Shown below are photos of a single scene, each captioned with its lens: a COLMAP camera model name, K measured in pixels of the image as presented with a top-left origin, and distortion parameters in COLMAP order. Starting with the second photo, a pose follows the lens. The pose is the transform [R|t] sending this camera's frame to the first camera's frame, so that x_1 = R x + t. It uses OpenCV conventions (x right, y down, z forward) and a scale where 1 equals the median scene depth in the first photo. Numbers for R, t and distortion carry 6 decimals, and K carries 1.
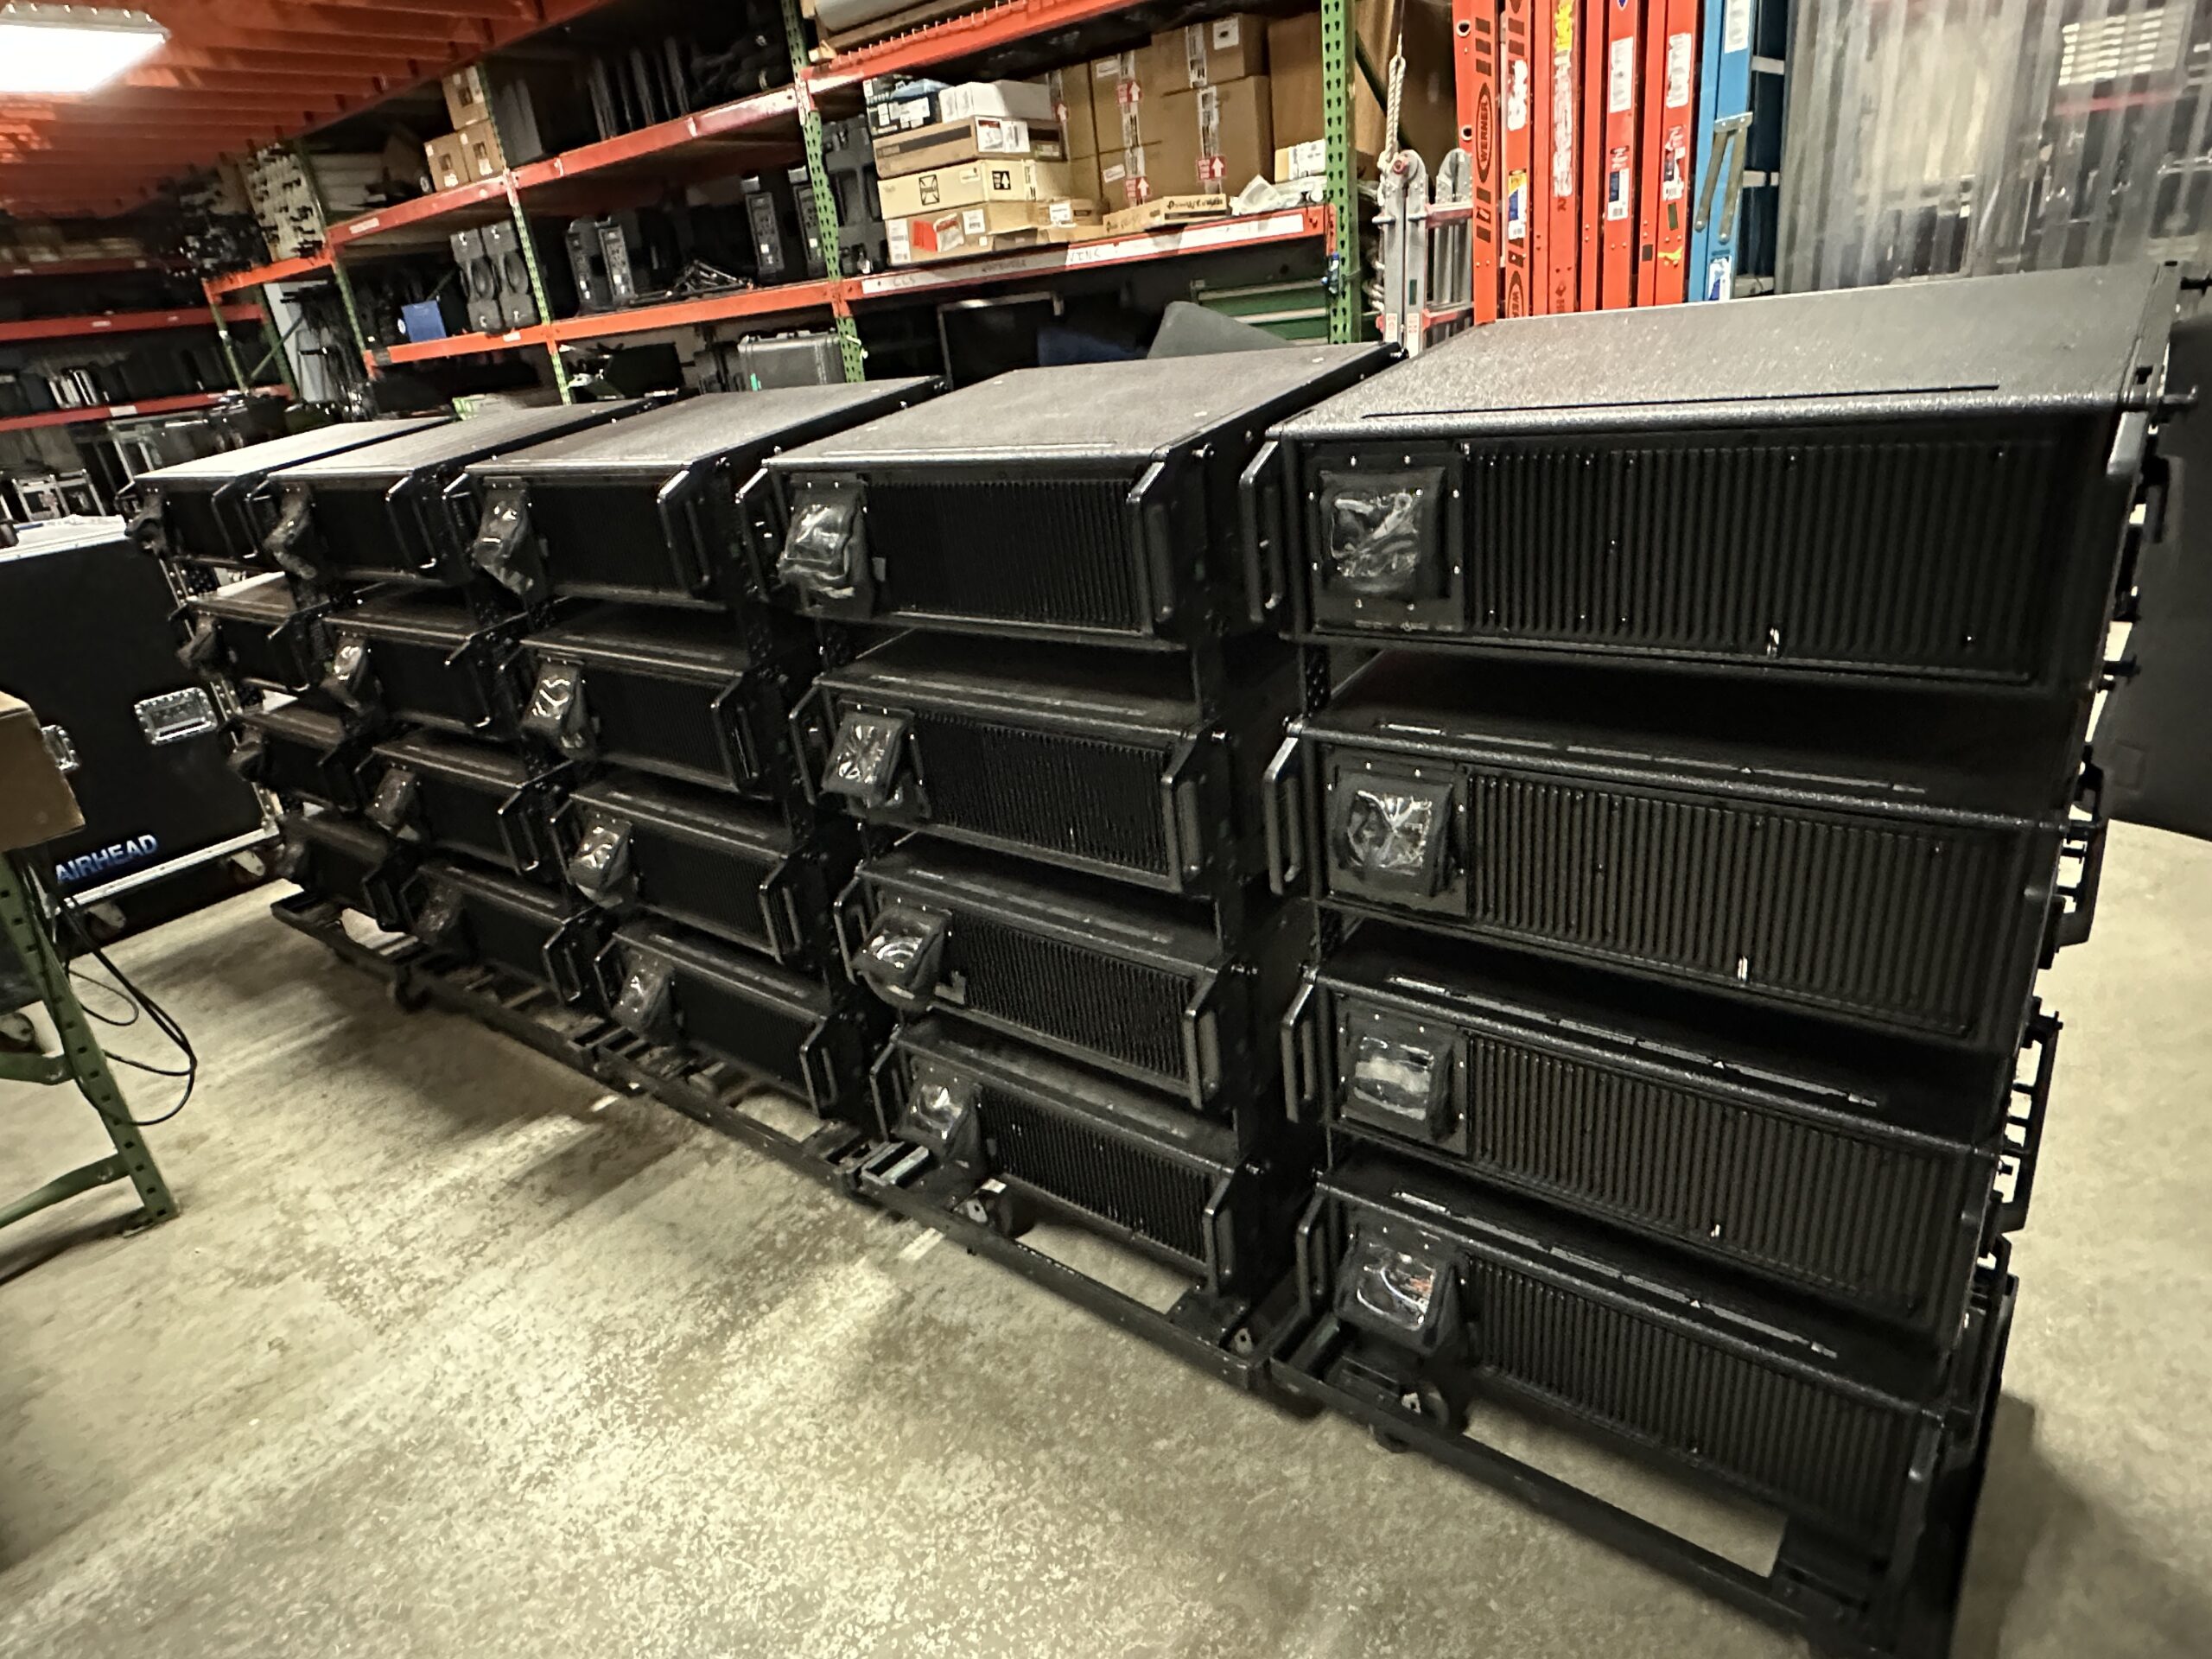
lens RADIAL K [[1224.6, 0, 1106.0], [0, 1224.6, 829.5], [0, 0, 1]] dist [-0.002533, -0.001451]
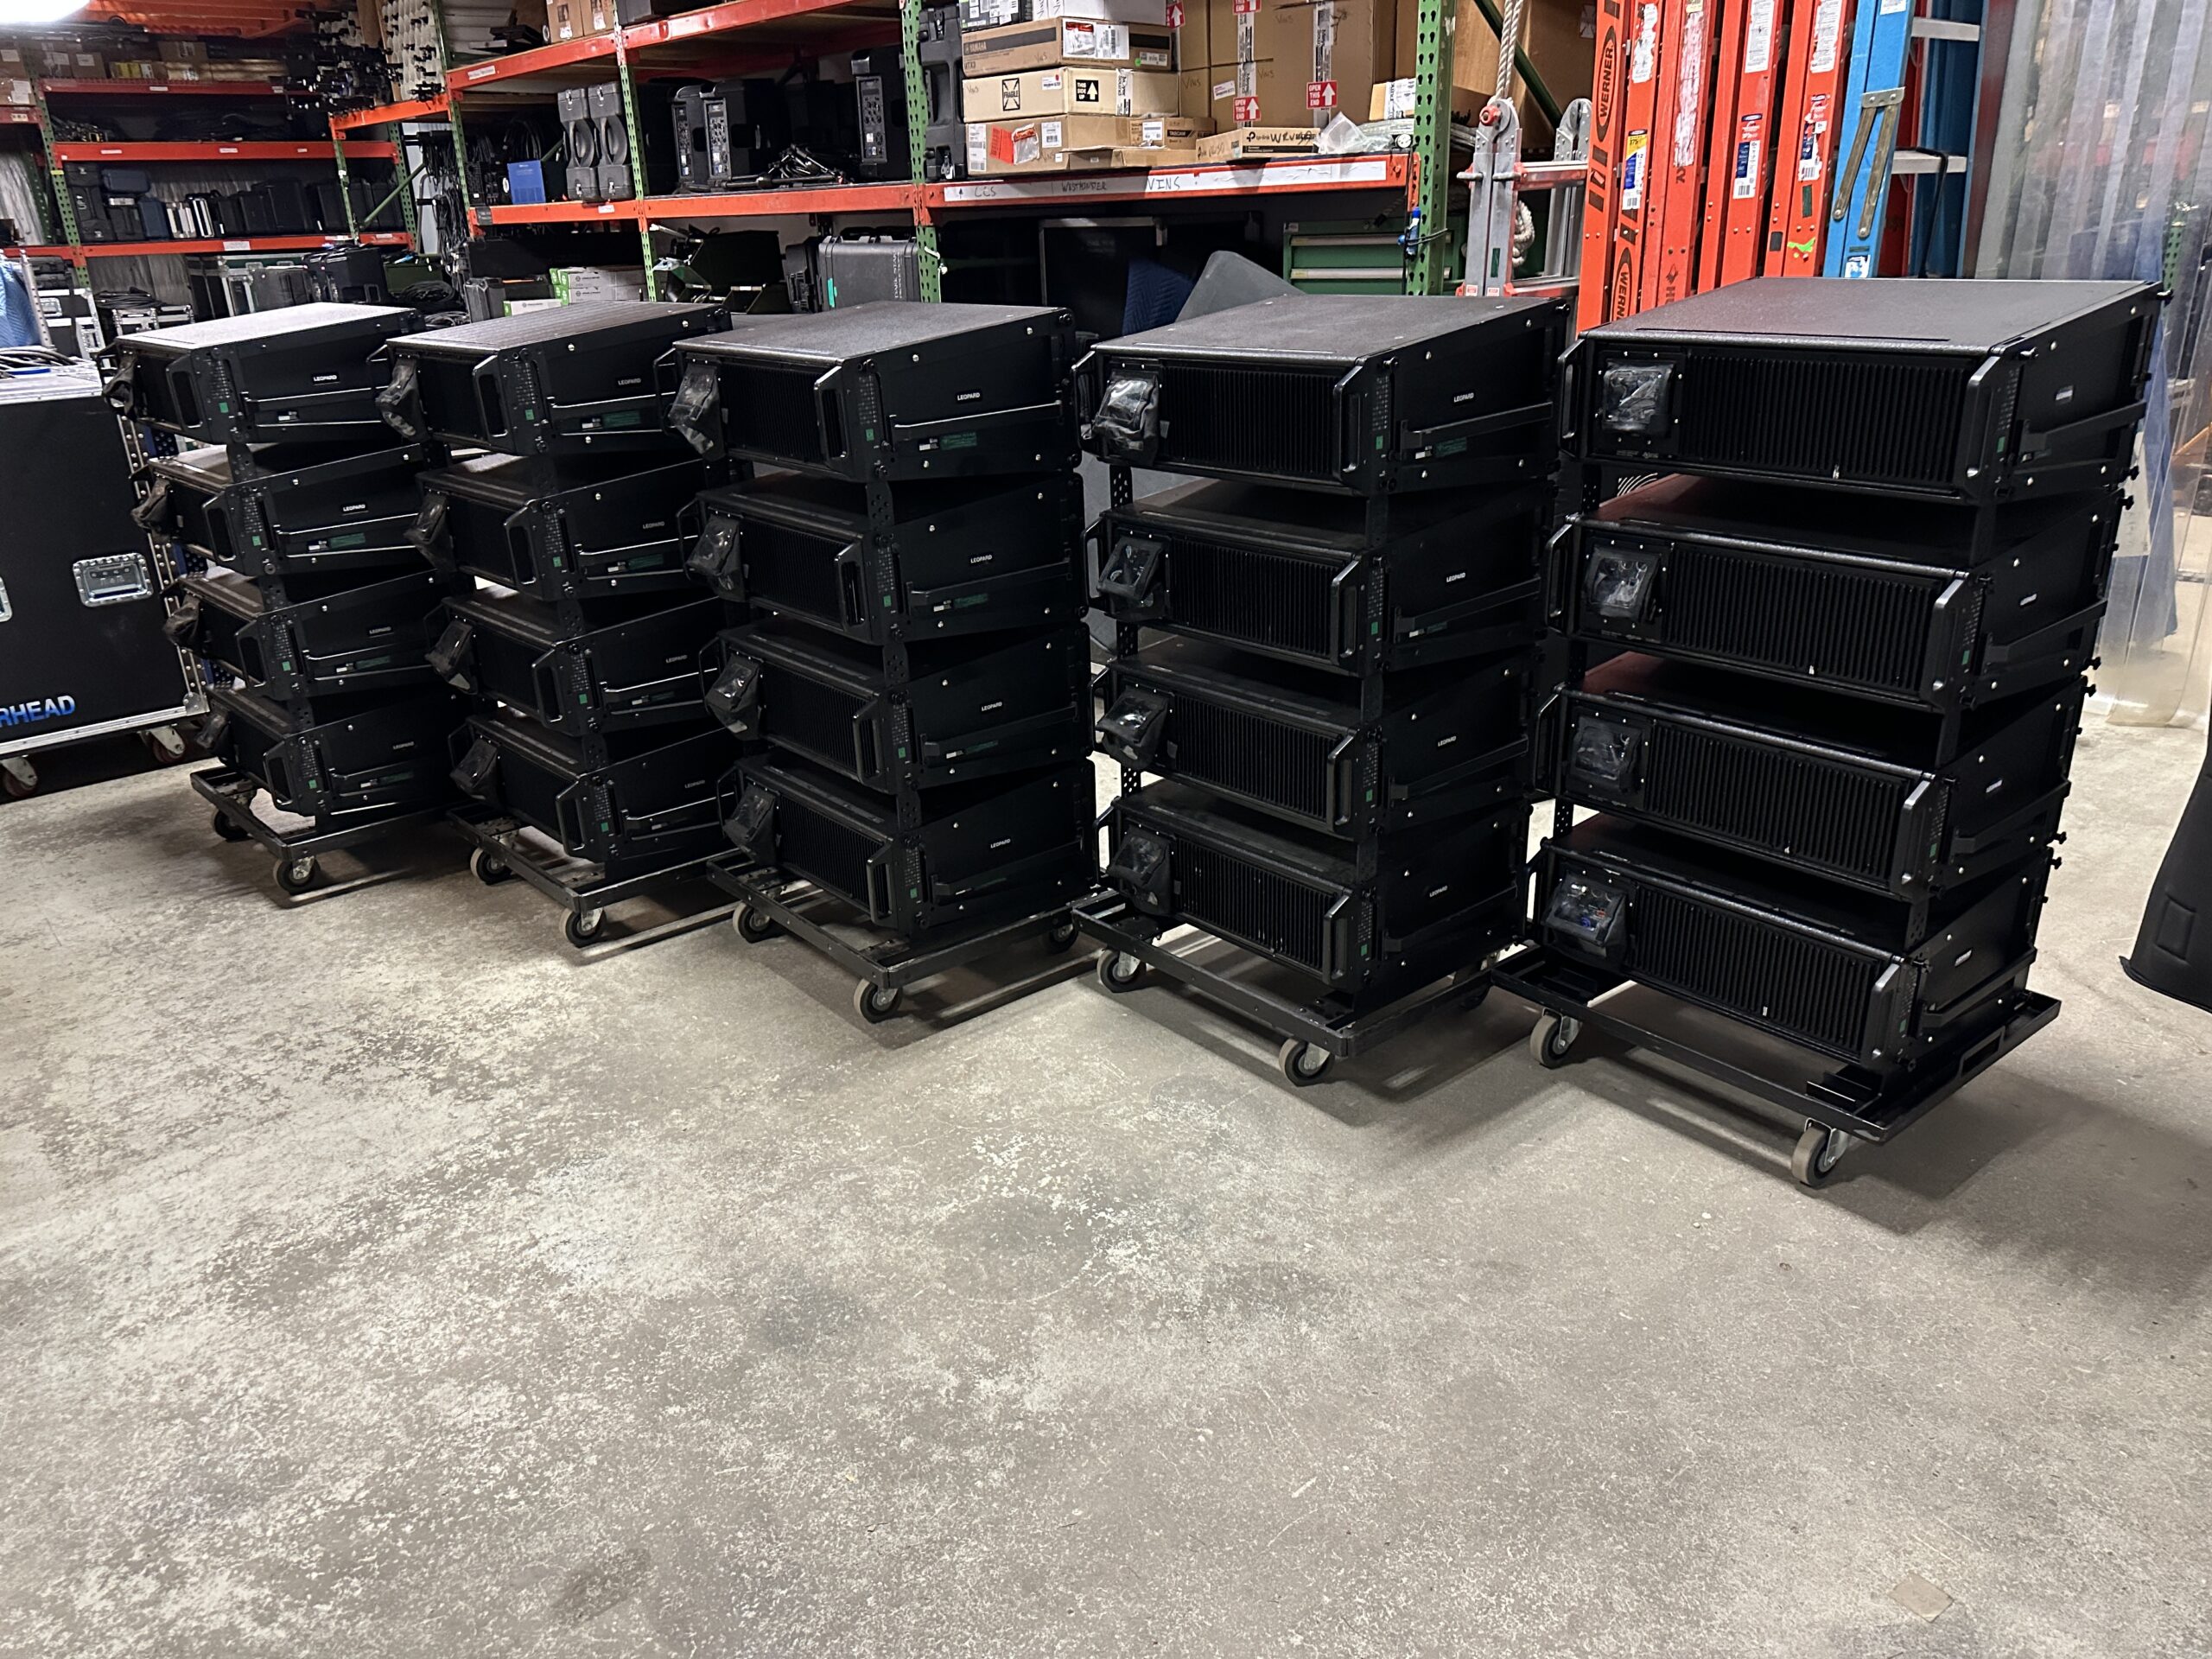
lens RADIAL K [[1534.3, 0, 1106.4], [0, 1534.3, 812.1], [0, 0, 1]] dist [0.028220, -0.034583]
pose [[0.977861, 0.142613, -0.153129, 0.169130], [-0.146576, 0.989088, -0.014851, -0.005002], [0.149340, 0.036967, 0.988095, -0.069234]]
